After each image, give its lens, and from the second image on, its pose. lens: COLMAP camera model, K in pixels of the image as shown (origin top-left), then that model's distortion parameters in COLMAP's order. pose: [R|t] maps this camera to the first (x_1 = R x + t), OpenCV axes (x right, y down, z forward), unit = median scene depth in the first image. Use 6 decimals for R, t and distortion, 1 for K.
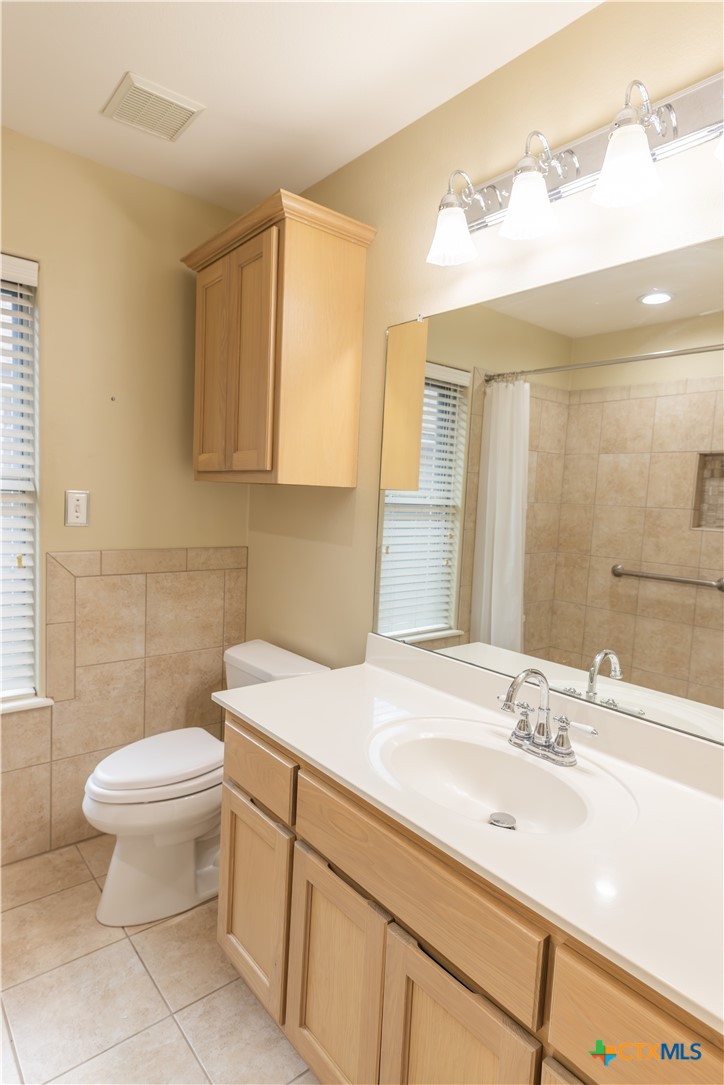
lens RADIAL K [[607.0, 0, 362.0], [0, 607.0, 542.5], [0, 0, 1]] dist [0.018802, -0.000793]
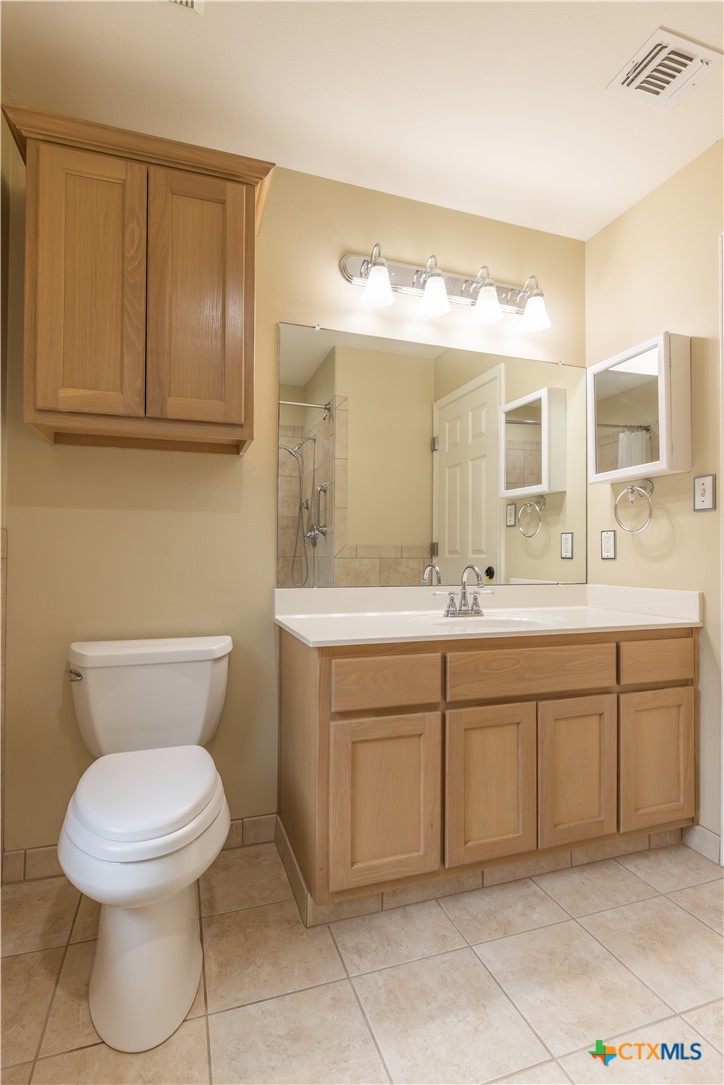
lens RADIAL K [[535.7, 0, 362.0], [0, 535.7, 542.5], [0, 0, 1]] dist [0.001329, 0.001095]
pose [[0.344574, -0.020553, 0.938534, -1.068144], [0.085354, 0.996305, -0.009519, 0.112074], [-0.934871, 0.083388, 0.345055, 0.645707]]
